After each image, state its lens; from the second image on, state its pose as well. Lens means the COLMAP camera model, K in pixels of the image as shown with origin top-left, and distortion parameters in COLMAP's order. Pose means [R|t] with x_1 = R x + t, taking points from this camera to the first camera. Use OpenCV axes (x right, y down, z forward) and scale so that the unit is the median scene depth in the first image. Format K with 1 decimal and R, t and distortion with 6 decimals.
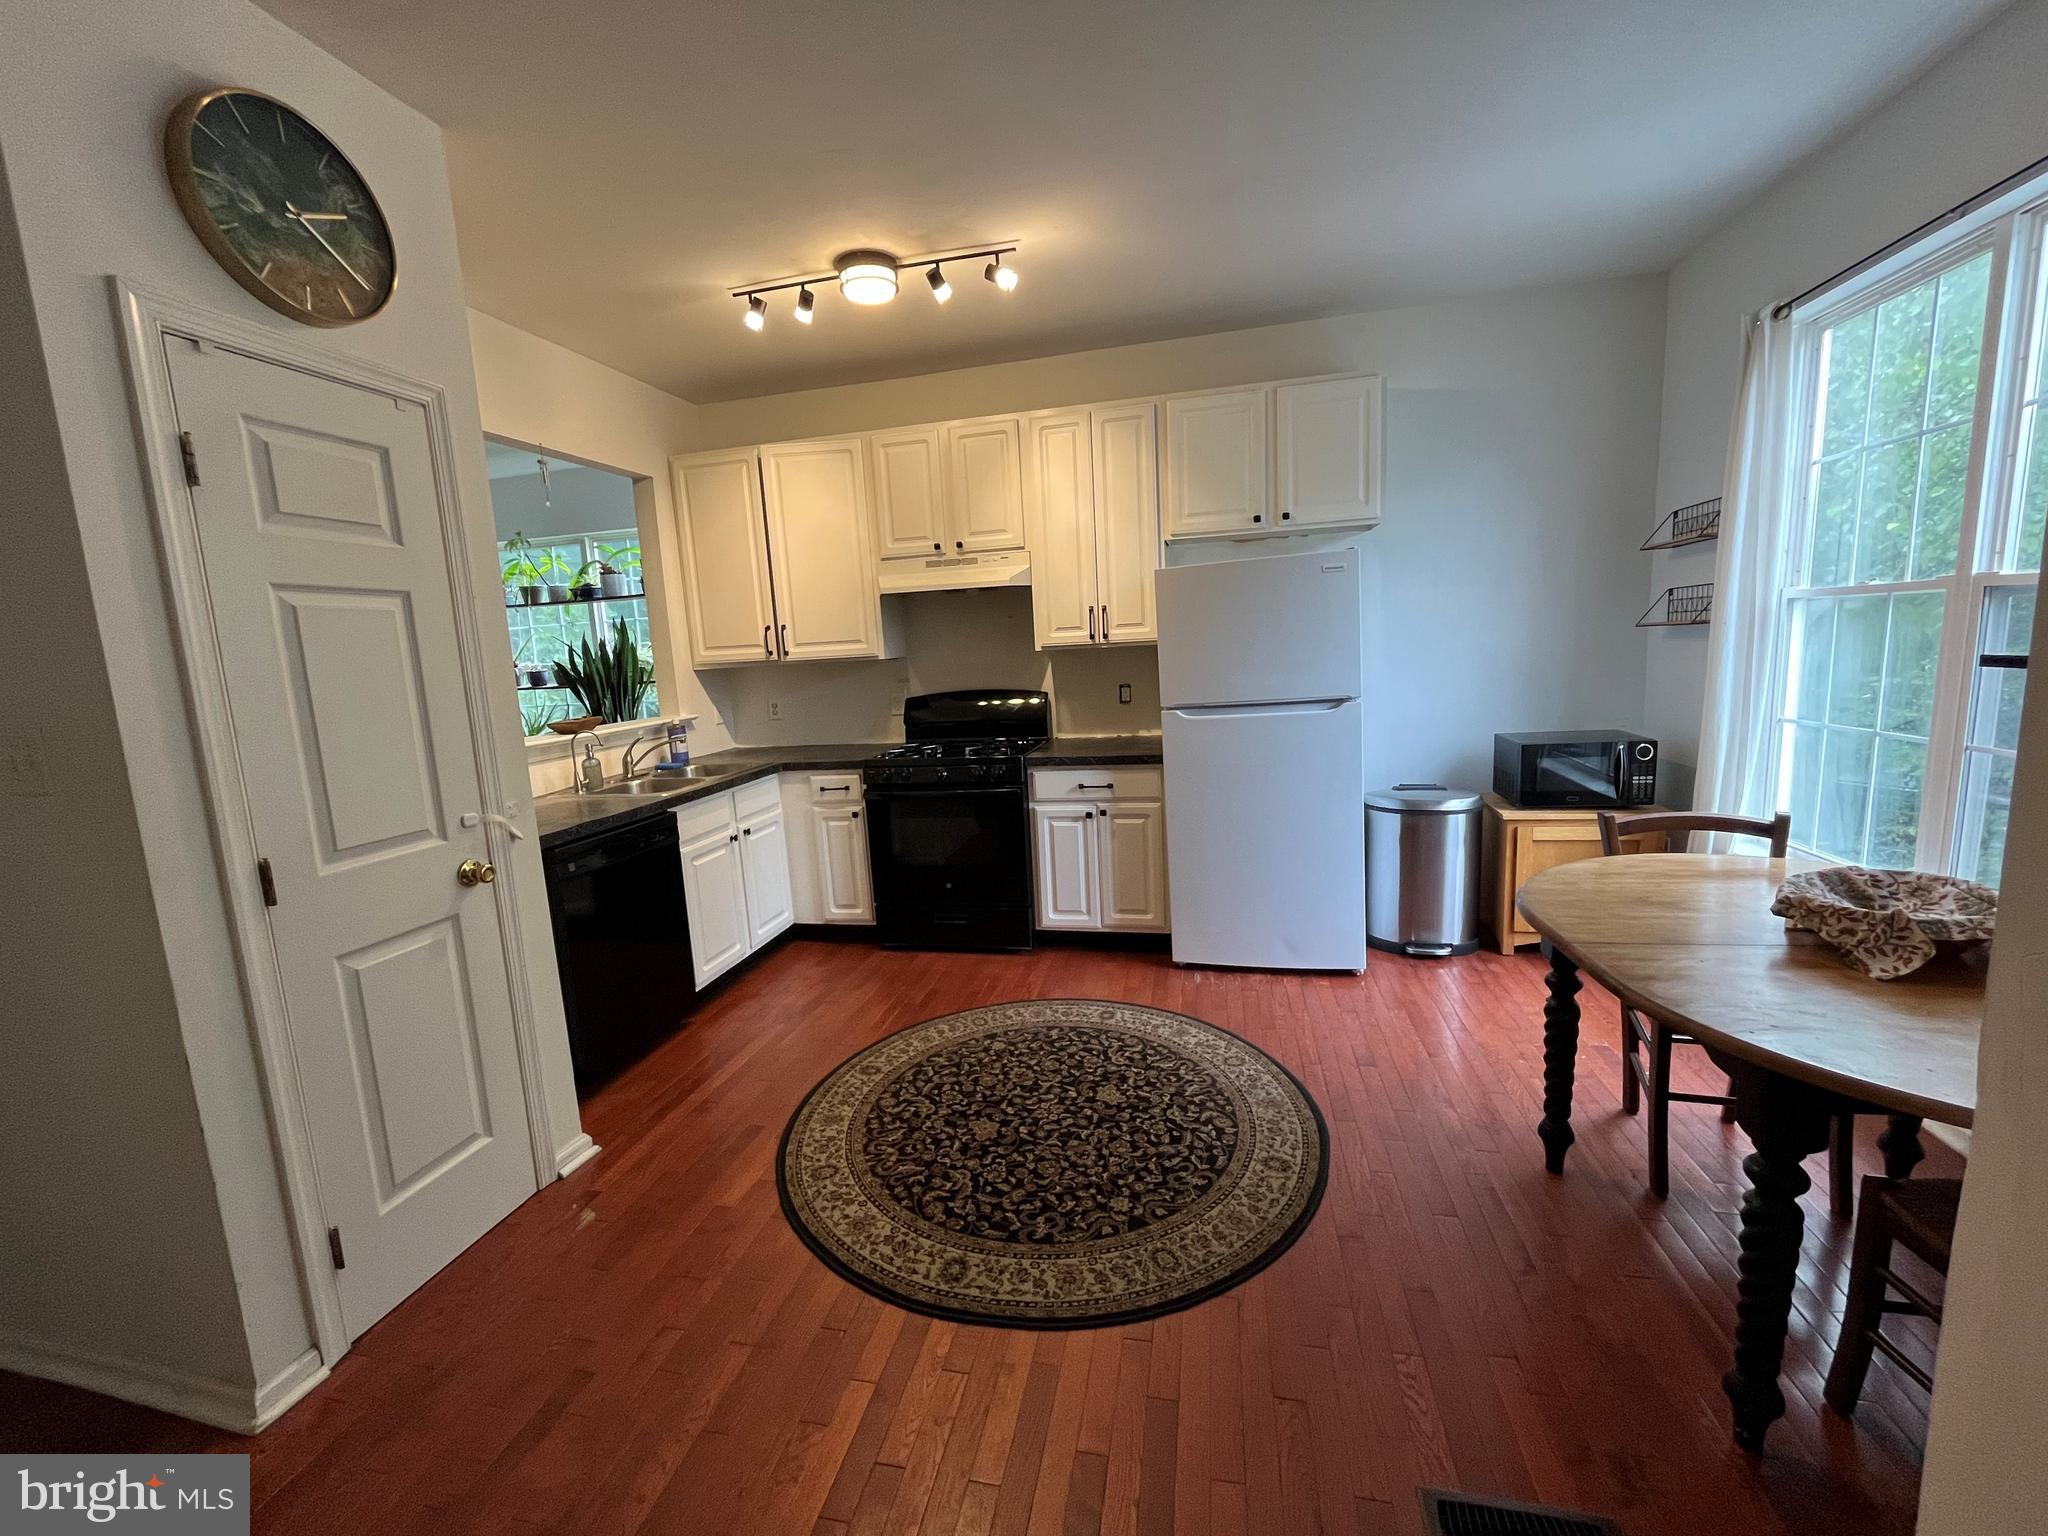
lens RADIAL K [[830.9, 0, 1022.3], [0, 830.9, 770.2], [0, 0, 1]] dist [-0.002064, 0.000409]
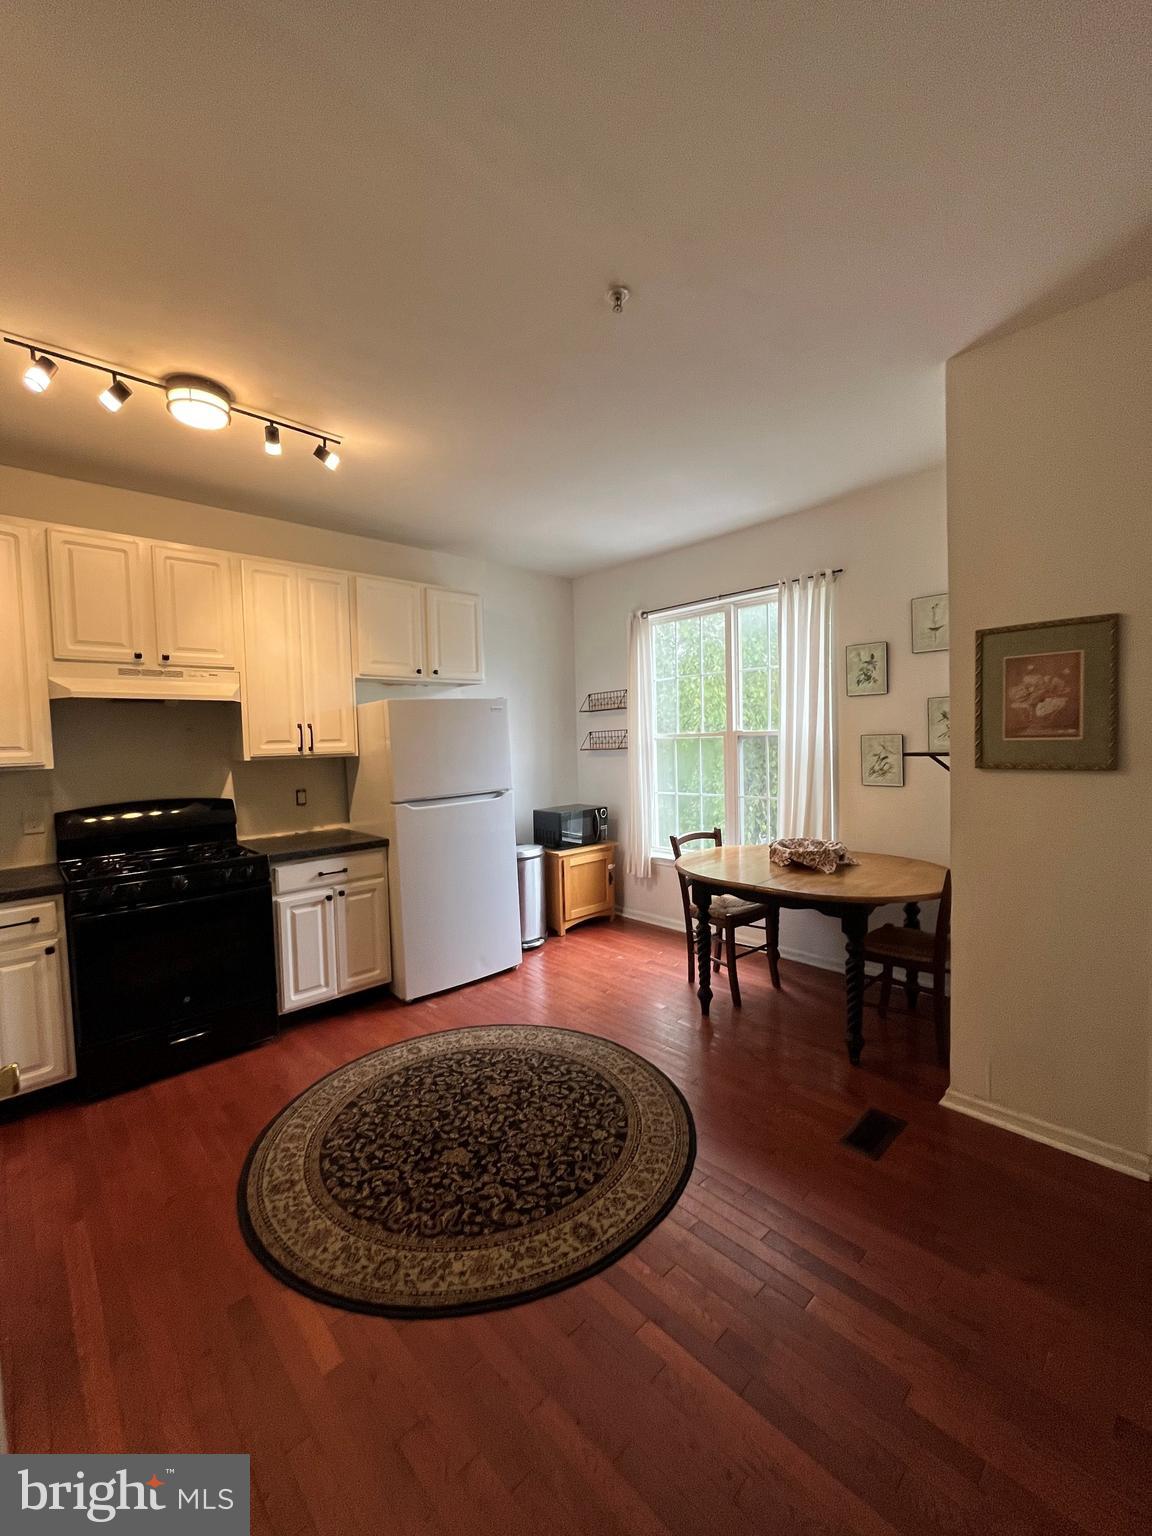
lens RADIAL K [[623.2, 0, 576.7], [0, 623.2, 765.7], [0, 0, 1]] dist [-0.002064, 0.000409]
pose [[0.560049, 0.002480, 0.828456, -0.564618], [0.125601, 0.988182, -0.087866, -0.011620], [-0.818883, 0.153264, 0.553119, 0.242349]]
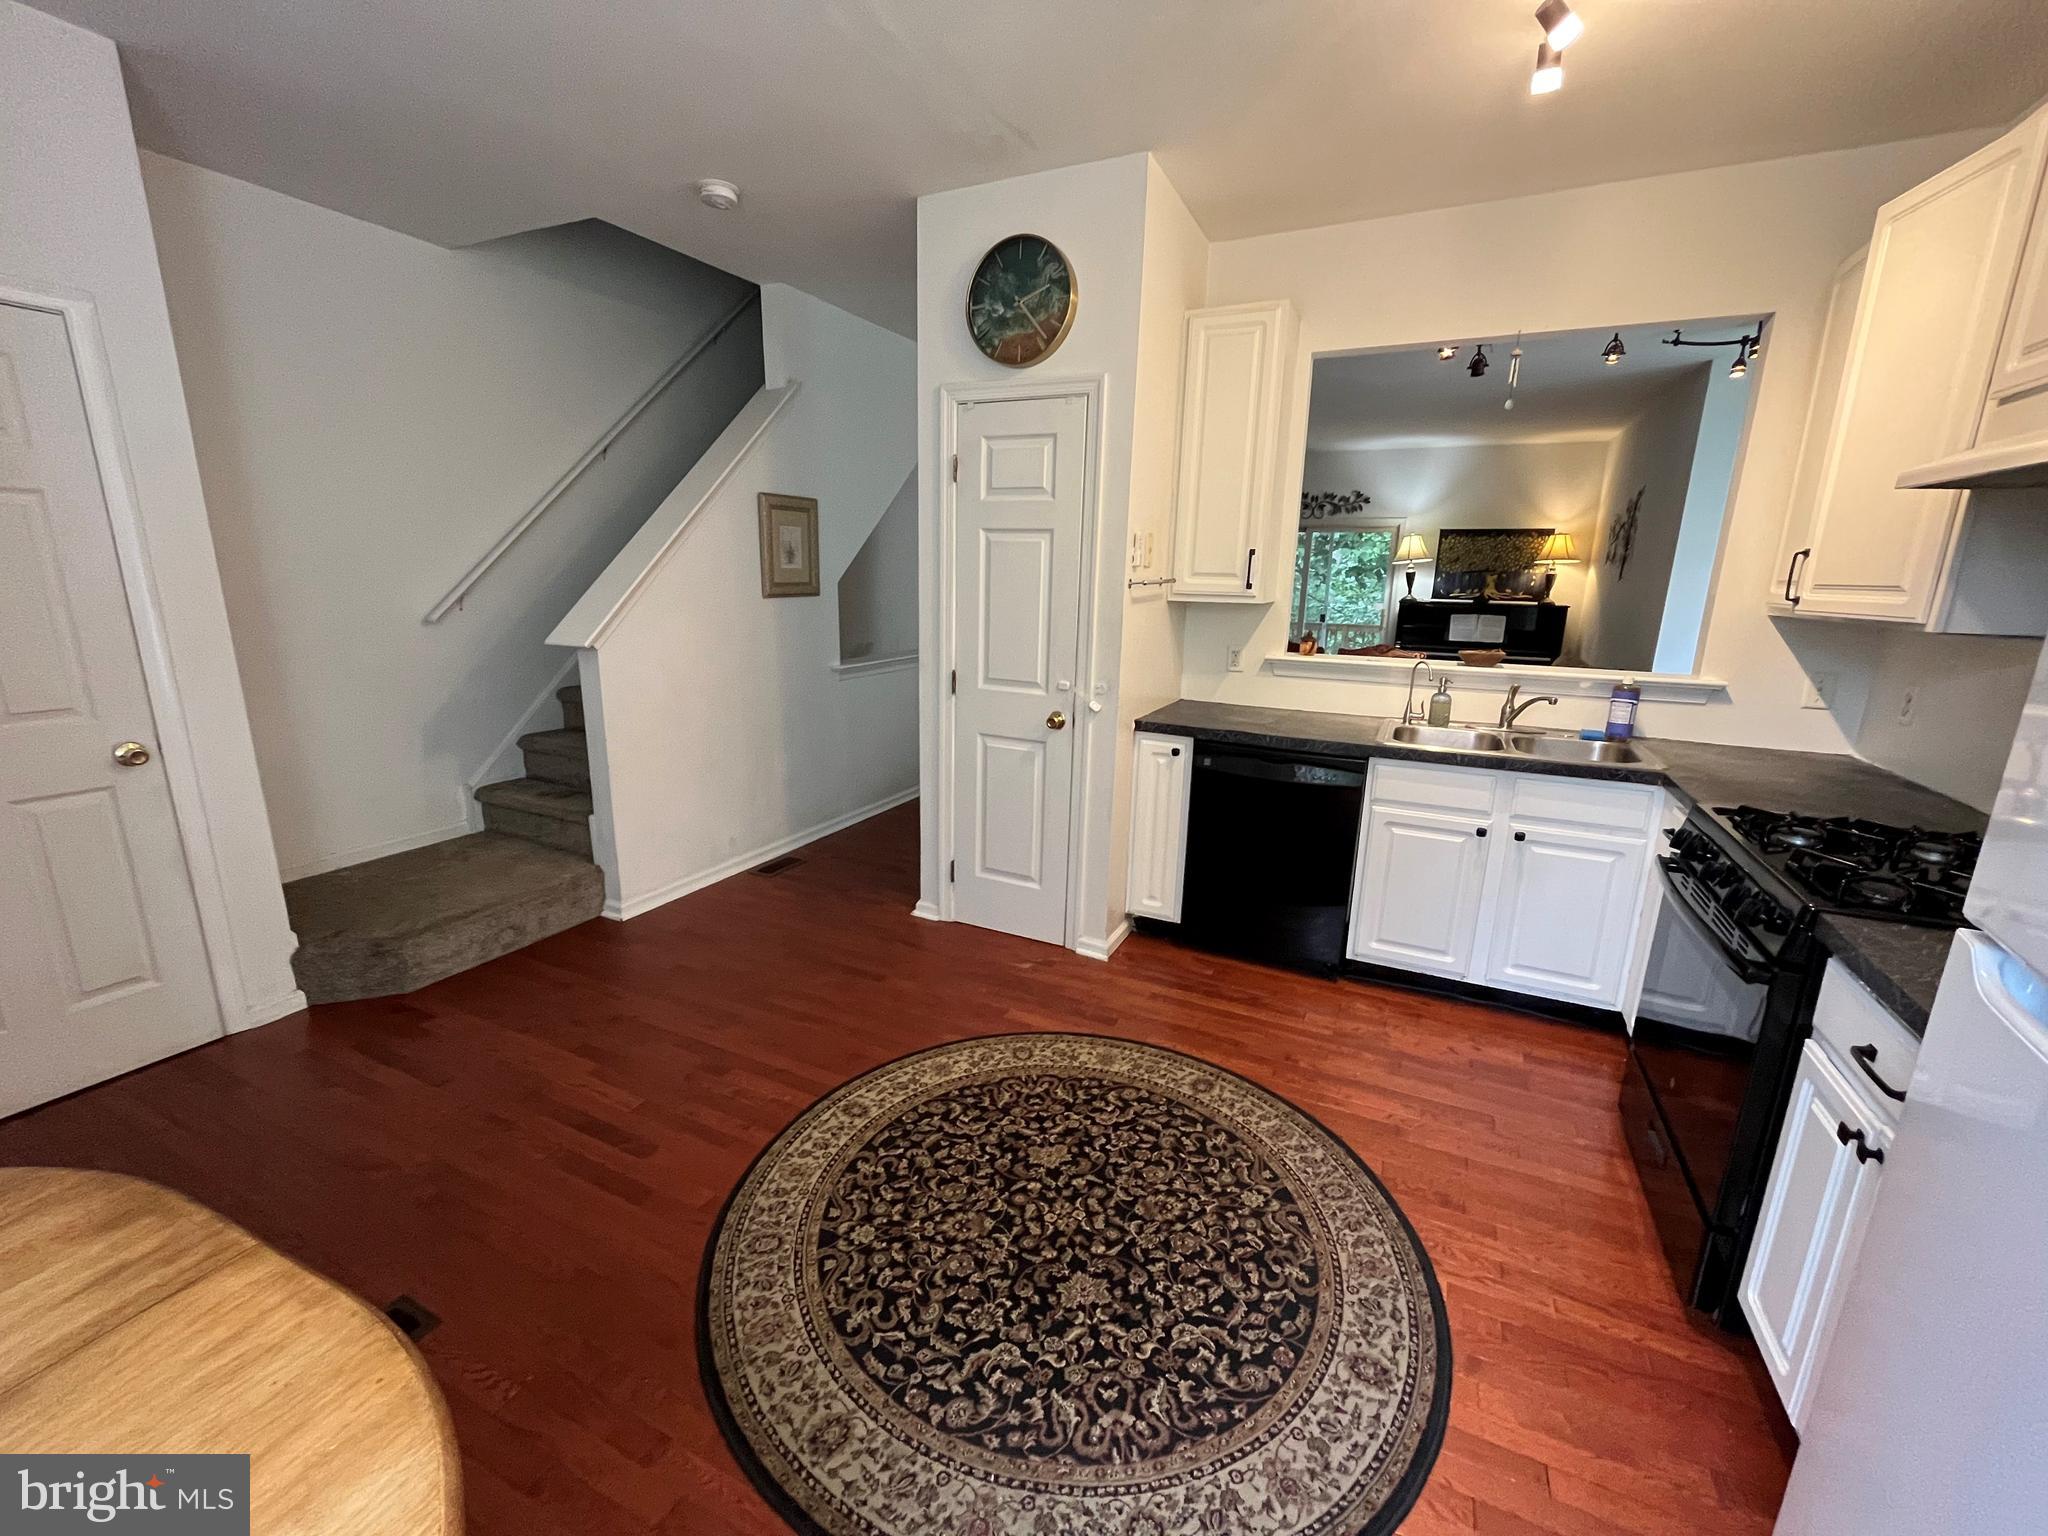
lens RADIAL K [[830.9, 0, 1017.5], [0, 830.9, 772.1], [0, 0, 1]] dist [-0.002064, 0.000409]
pose [[-0.230424, 0.279168, -0.932186, 0.550405], [-0.155030, 0.935197, 0.318391, -0.180211], [0.960661, 0.217882, -0.172213, 0.856448]]
